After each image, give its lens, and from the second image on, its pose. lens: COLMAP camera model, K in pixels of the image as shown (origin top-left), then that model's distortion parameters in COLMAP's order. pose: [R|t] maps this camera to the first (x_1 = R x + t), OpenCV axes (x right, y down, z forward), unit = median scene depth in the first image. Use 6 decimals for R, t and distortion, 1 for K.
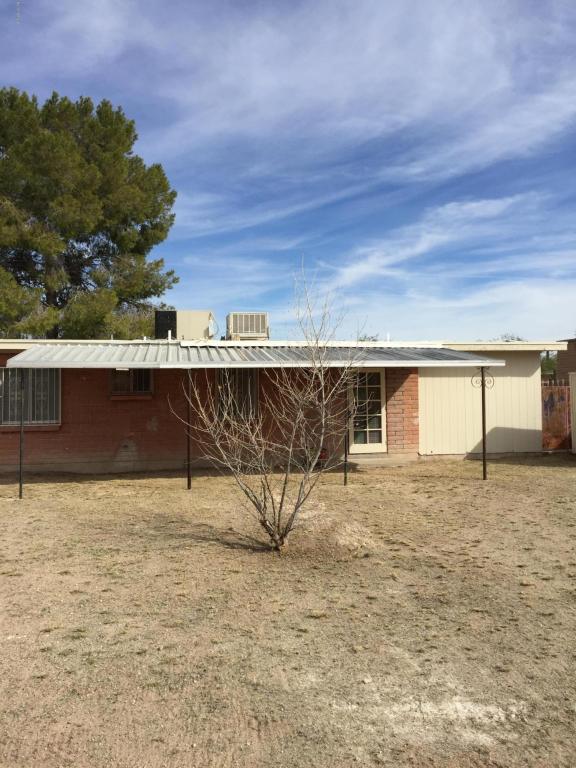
lens RADIAL K [[646.1, 0, 288.0], [0, 646.1, 384.0], [0, 0, 1]] dist [0.009104, 0.001982]
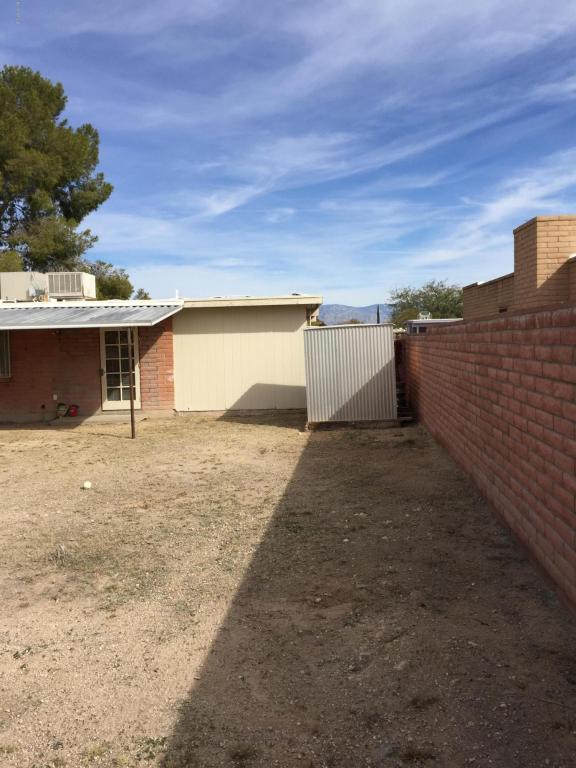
lens RADIAL K [[657.8, 0, 288.0], [0, 657.8, 384.0], [0, 0, 1]] dist [0.079740, -0.107832]
pose [[0.979080, -0.002665, -0.203460, 0.591508], [0.018405, 0.996975, 0.075510, -0.008106], [0.202643, -0.077675, 0.976167, 0.030806]]
